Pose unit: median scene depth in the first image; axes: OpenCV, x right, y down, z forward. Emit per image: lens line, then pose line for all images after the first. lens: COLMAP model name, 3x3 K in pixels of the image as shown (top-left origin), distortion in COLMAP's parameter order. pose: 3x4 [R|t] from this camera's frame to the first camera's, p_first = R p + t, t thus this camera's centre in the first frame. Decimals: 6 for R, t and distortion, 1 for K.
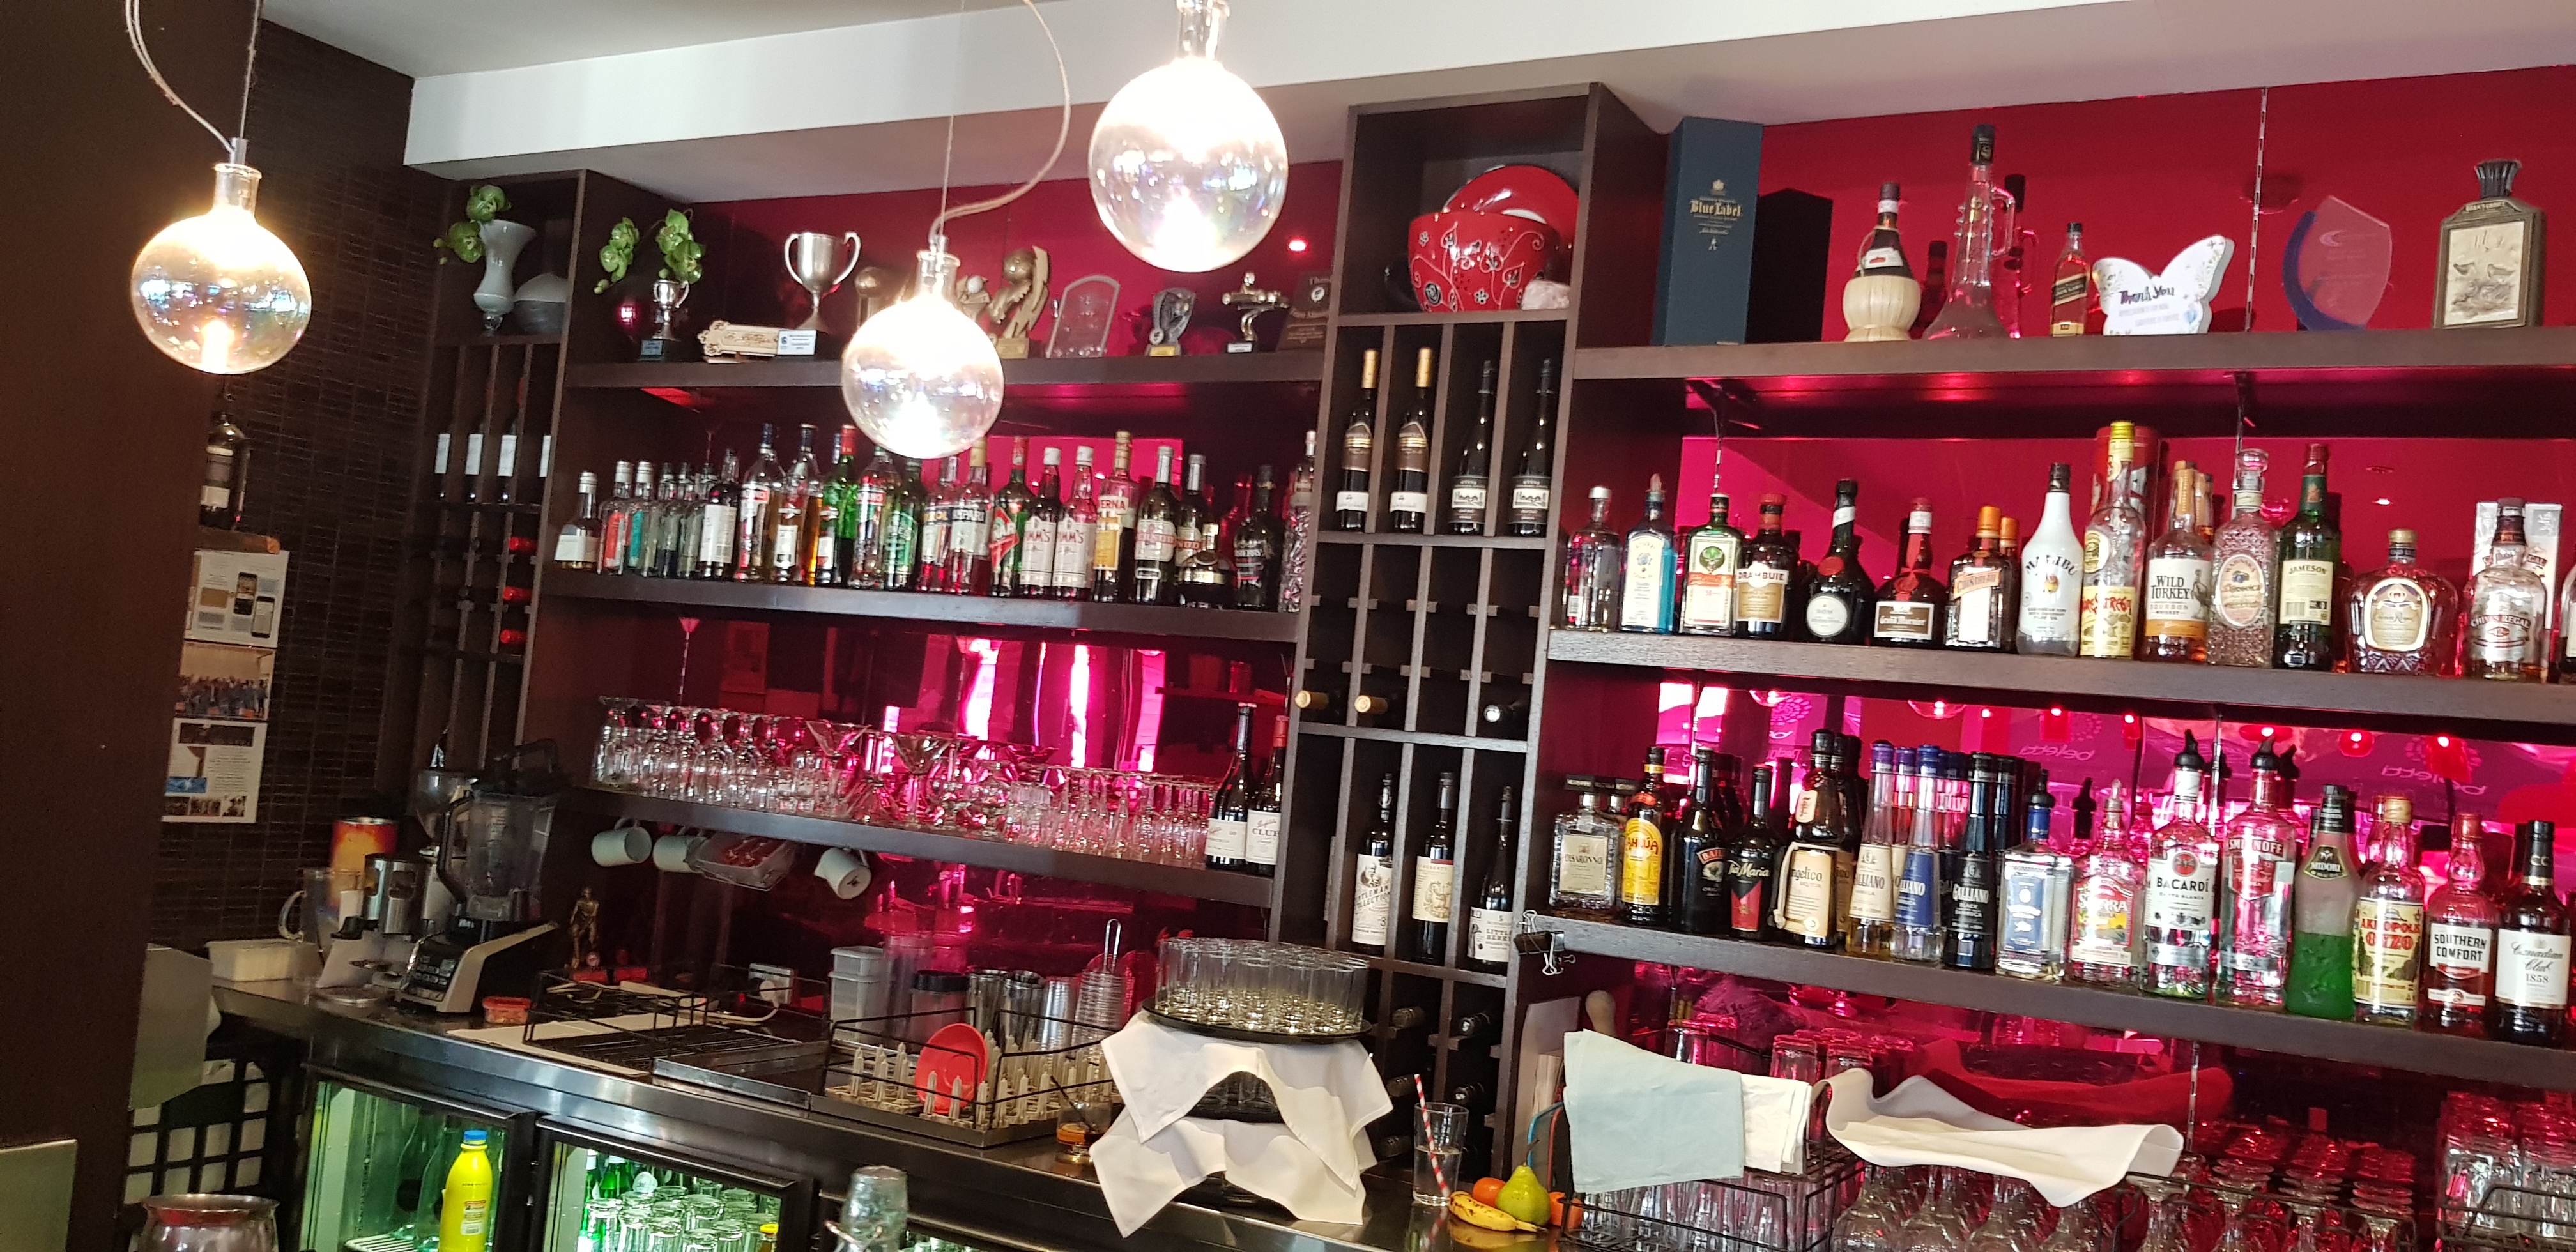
lens RADIAL K [[1998.6, 0, 1322.5], [0, 1998.6, 672.7], [0, 0, 1]] dist [0.092261, -0.147561]
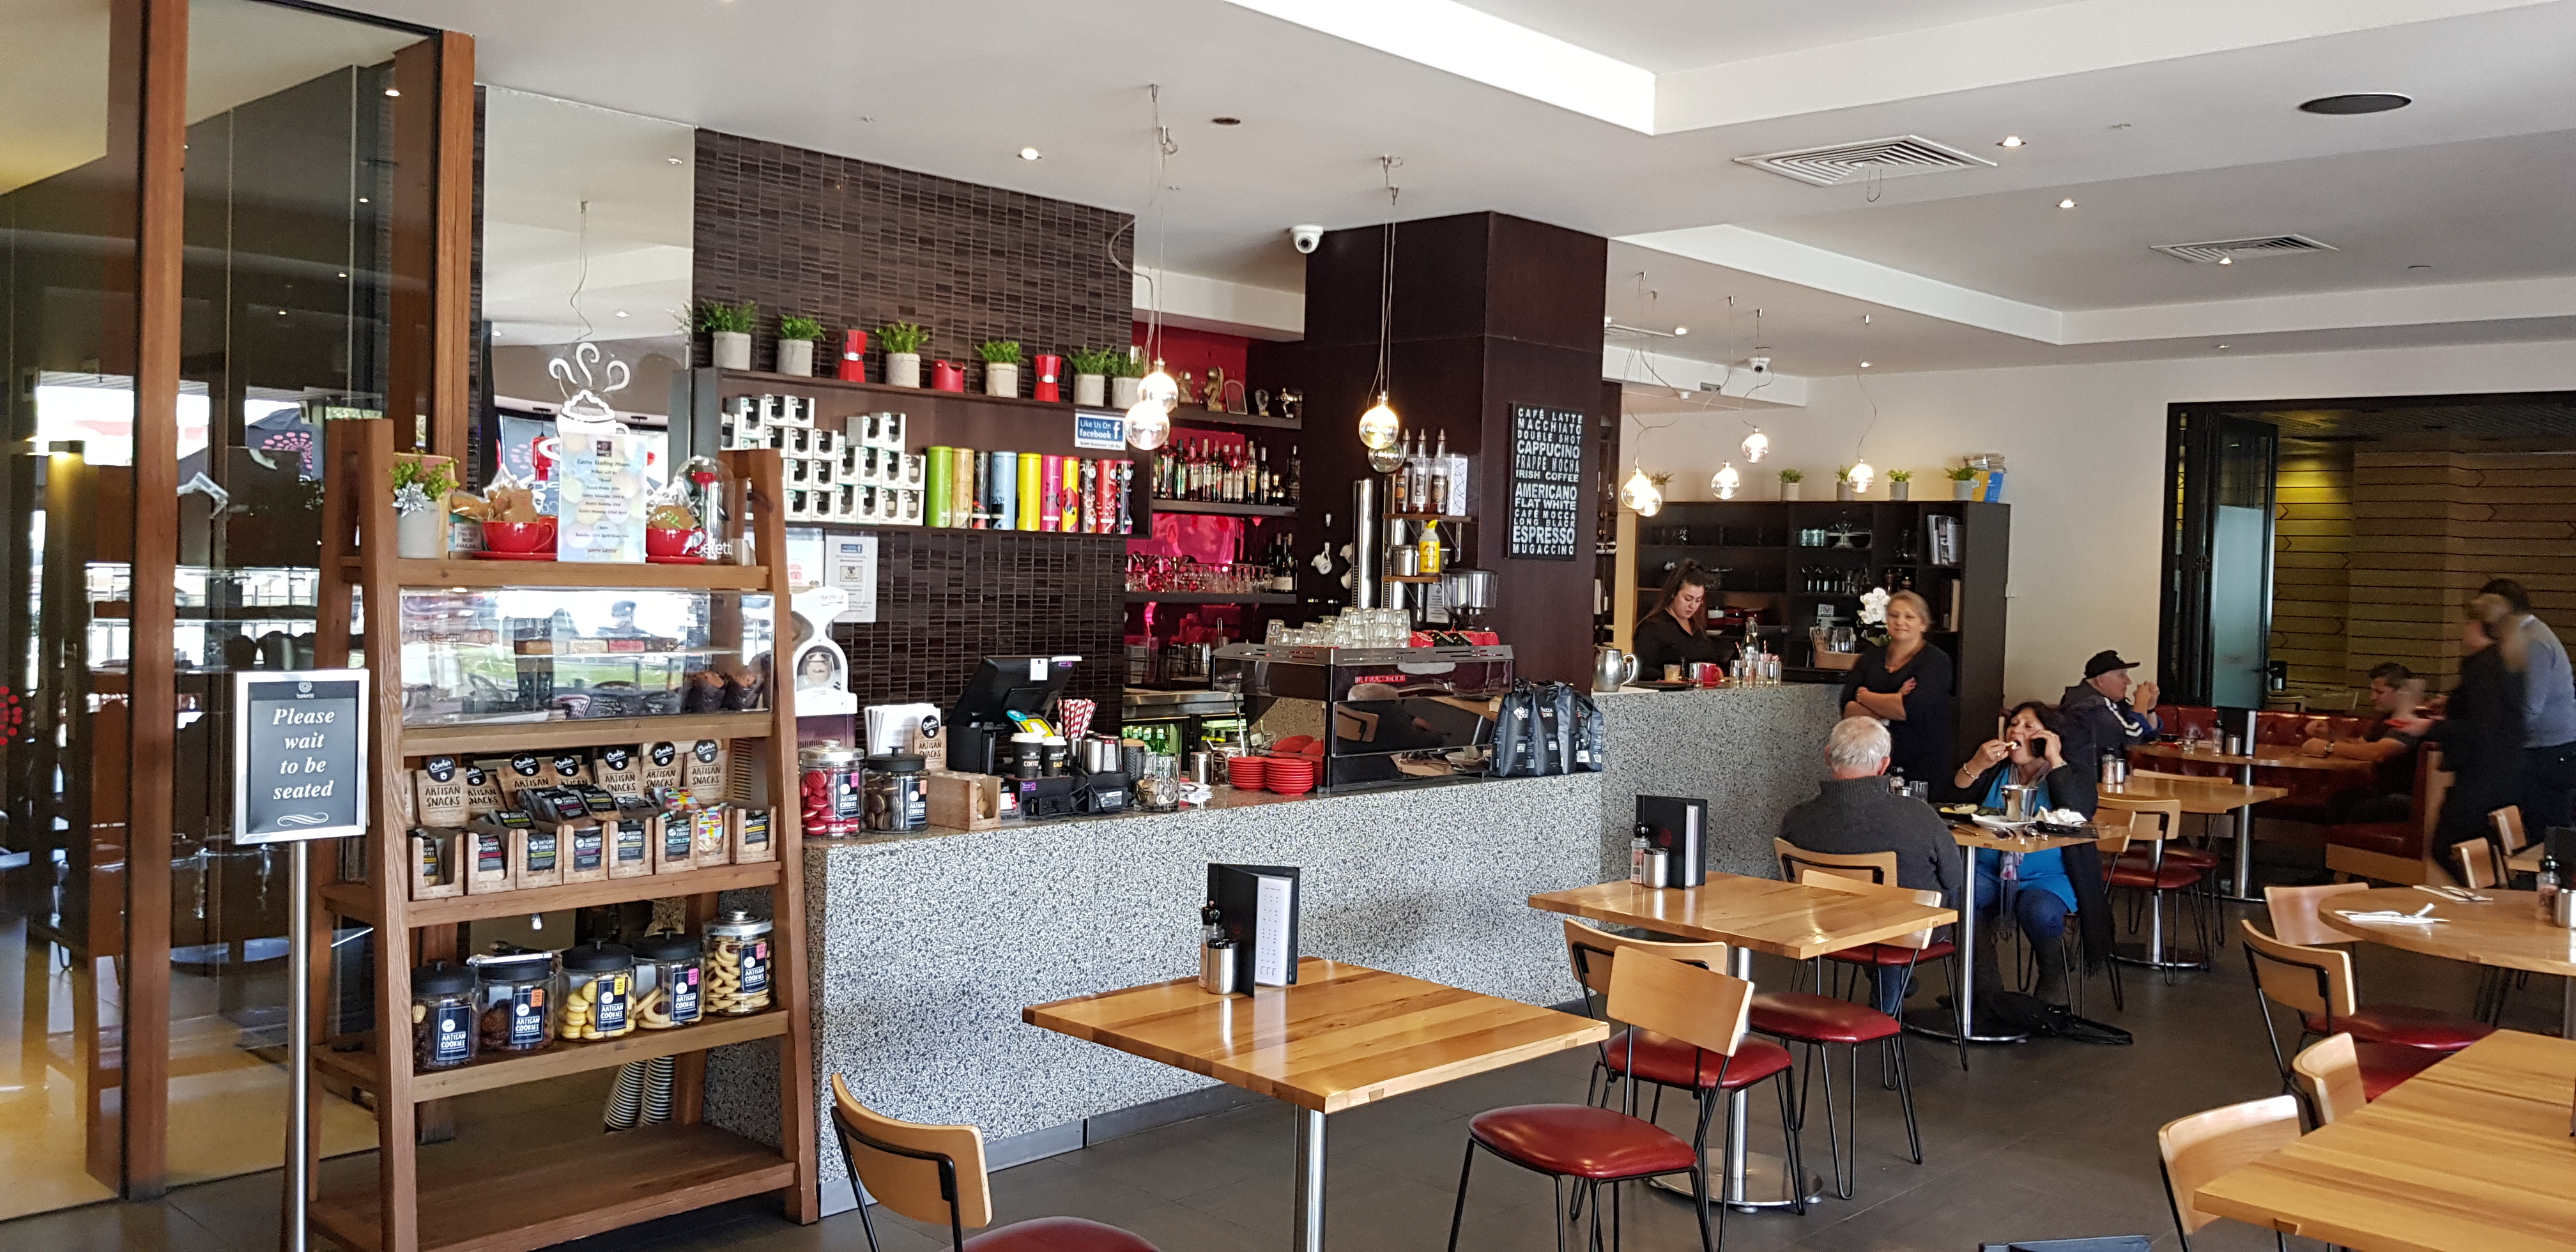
lens RADIAL K [[1998.6, 0, 1274.8], [0, 1998.6, 614.6], [0, 0, 1]] dist [0.092261, -0.147561]
pose [[0.252385, -0.113327, 0.960968, -3.185401], [-0.041851, 0.990910, 0.127849, -0.272994], [-0.966721, -0.072485, 0.245348, 0.311565]]
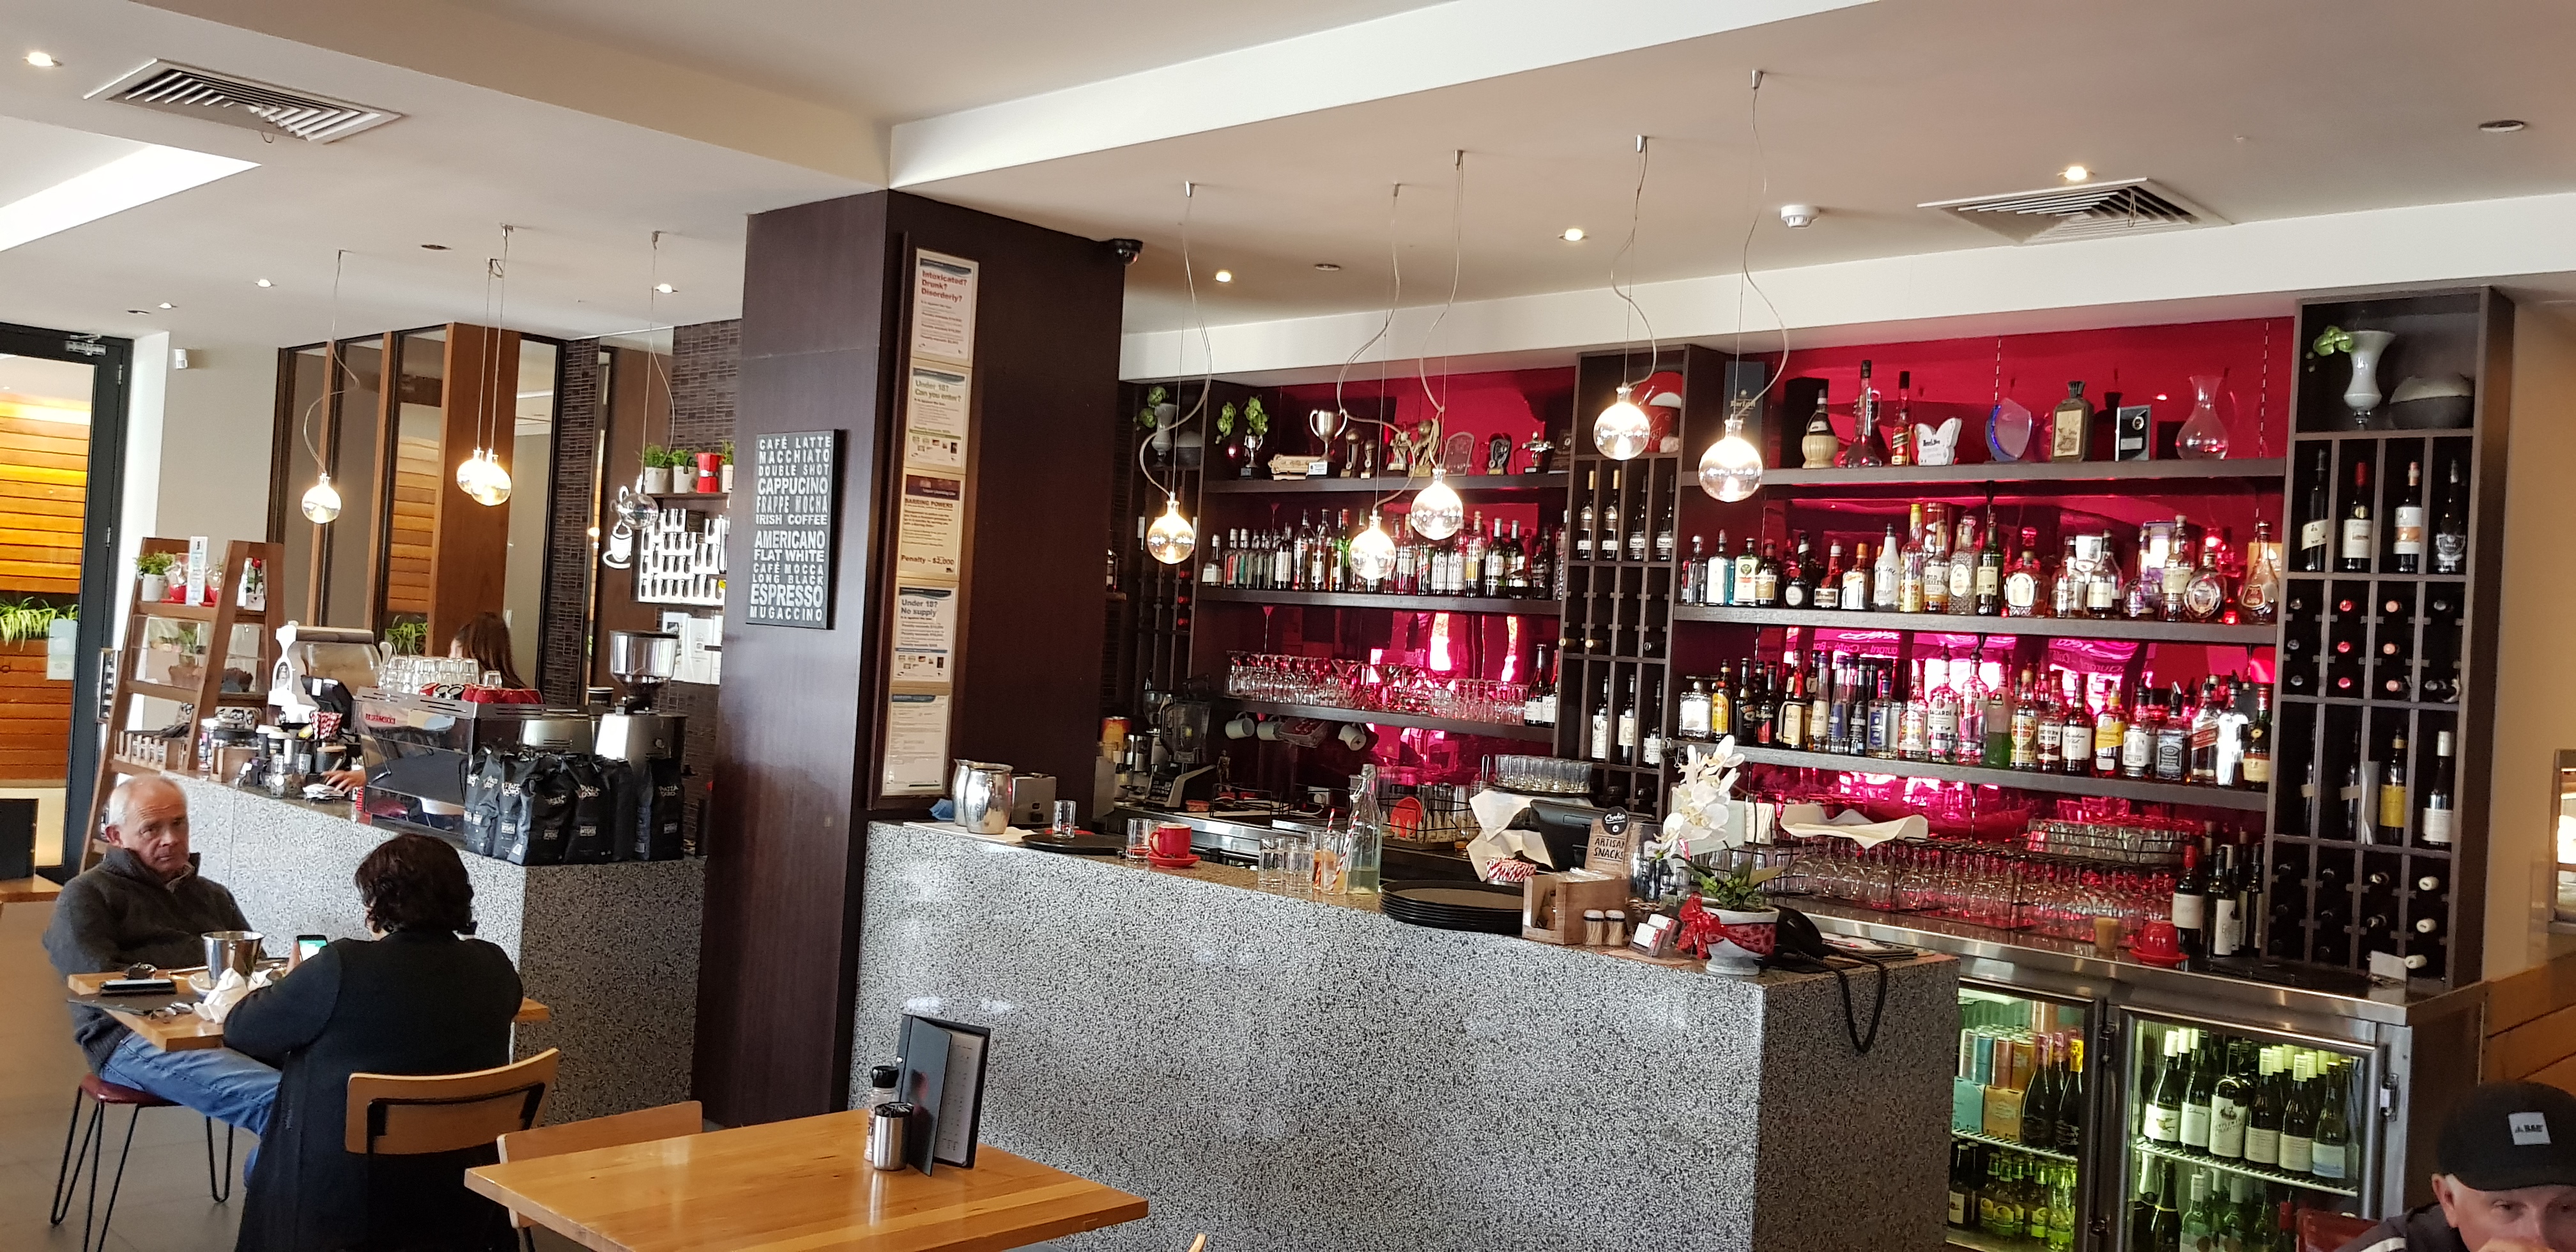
lens RADIAL K [[1998.6, 0, 1275.1], [0, 1998.6, 620.0], [0, 0, 1]] dist [0.092261, -0.147561]
pose [[0.964661, -0.039027, -0.260586, 0.257913], [0.041307, 0.999141, 0.003275, -0.030295], [0.260234, -0.013924, 0.965445, -1.150694]]
